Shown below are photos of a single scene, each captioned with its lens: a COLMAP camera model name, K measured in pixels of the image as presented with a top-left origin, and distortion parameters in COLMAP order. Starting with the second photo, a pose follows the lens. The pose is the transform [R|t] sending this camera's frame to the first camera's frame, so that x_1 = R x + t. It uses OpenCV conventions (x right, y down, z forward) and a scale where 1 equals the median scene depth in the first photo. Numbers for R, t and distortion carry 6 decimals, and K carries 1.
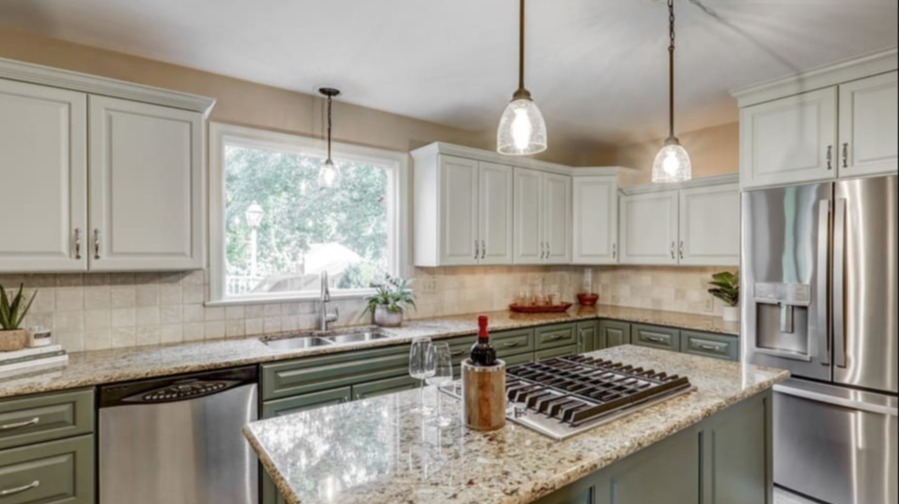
lens RADIAL K [[438.5, 0, 447.7], [0, 438.5, 256.2], [0, 0, 1]] dist [0.000226, 0.001607]
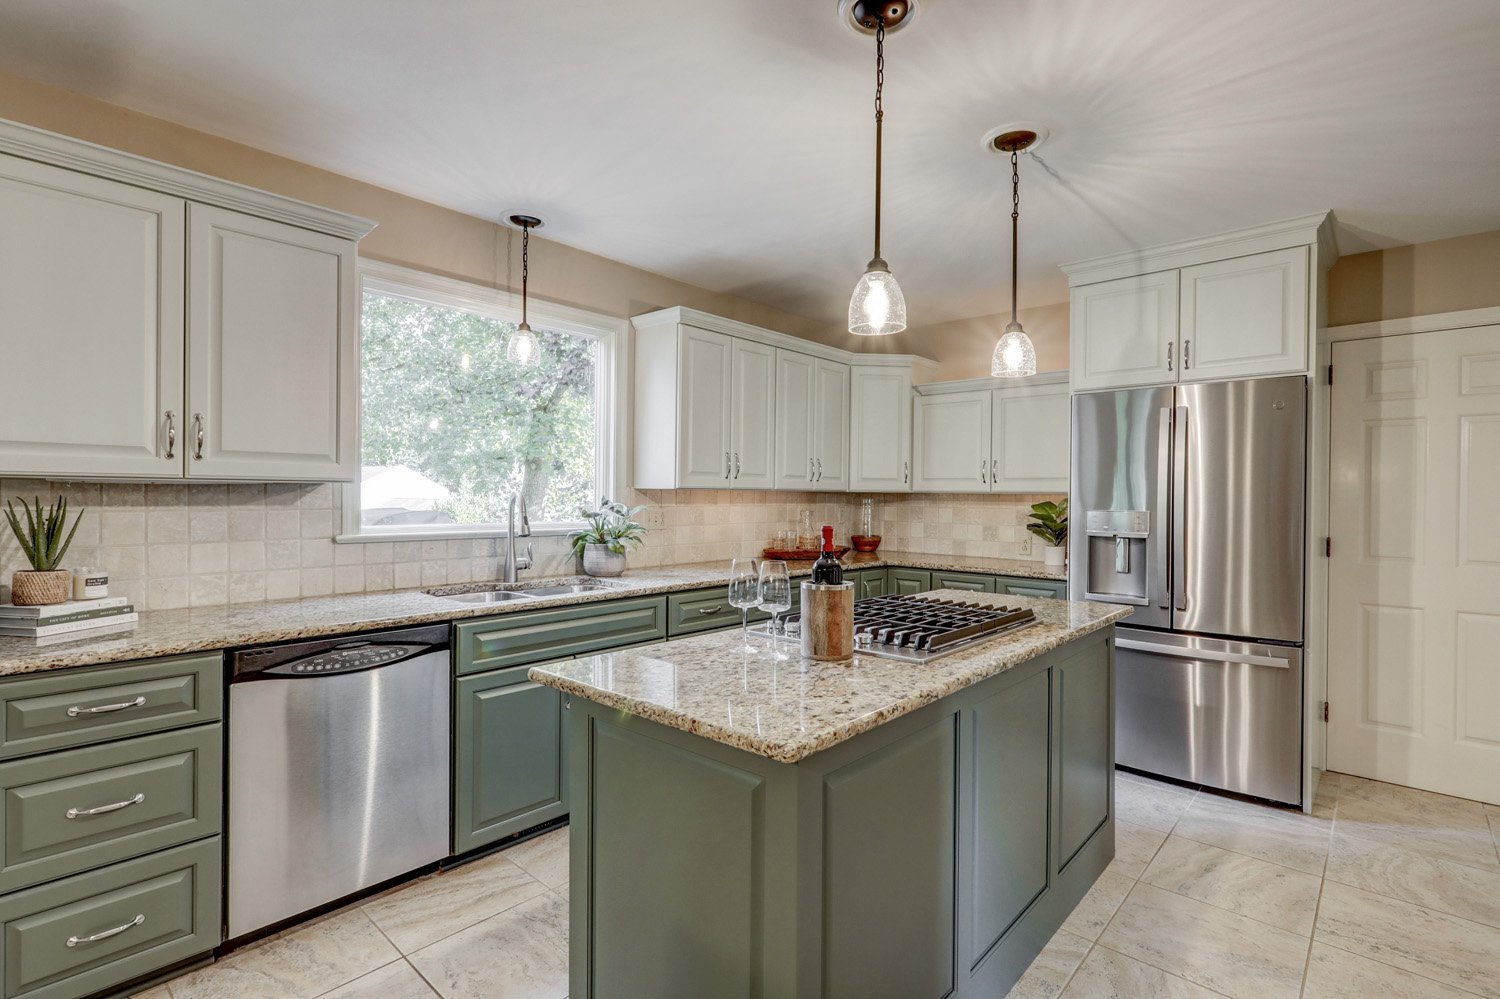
lens RADIAL K [[724.1, 0, 749.7], [0, 724.1, 499.8], [0, 0, 1]] dist [-0.003759, 0.004325]
pose [[0.977688, 0.006255, 0.209971, -0.184278], [-0.007847, 0.999946, 0.006748, 0.039919], [-0.209917, -0.008245, 0.977684, -0.162626]]
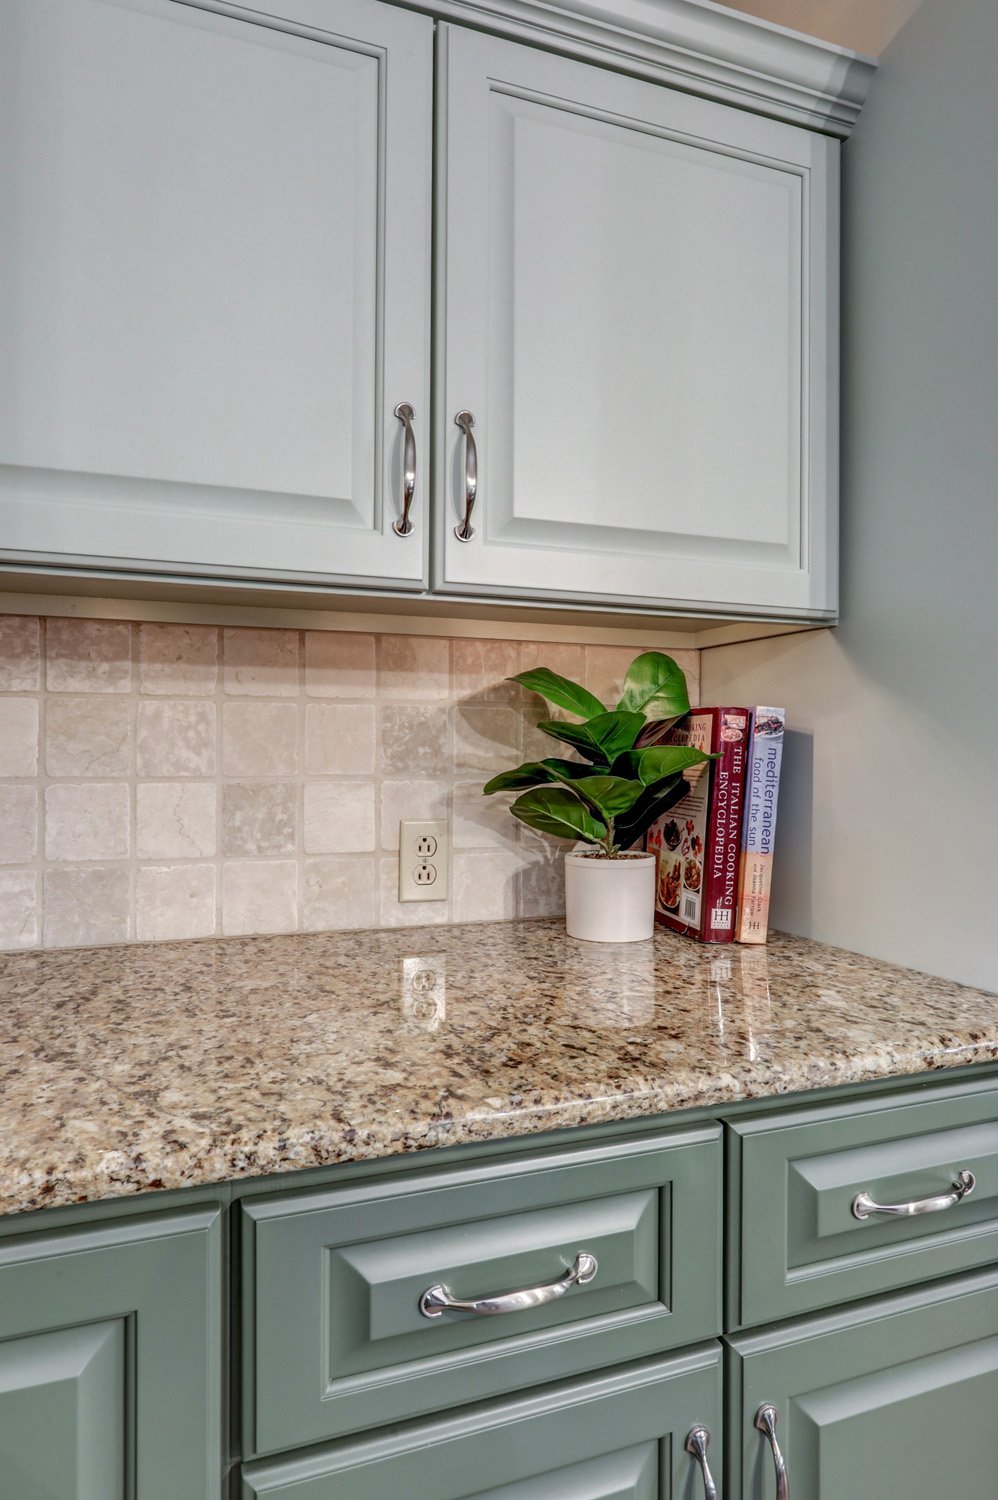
lens RADIAL K [[892.1, 0, 484.5], [0, 892.1, 751.1], [0, 0, 1]] dist [0.013044, 0.003997]
pose [[0.255718, -0.001016, 0.966751, 0.370429], [-0.003164, 0.999993, 0.001888, 0.094991], [-0.966746, -0.003542, 0.255714, 1.260629]]
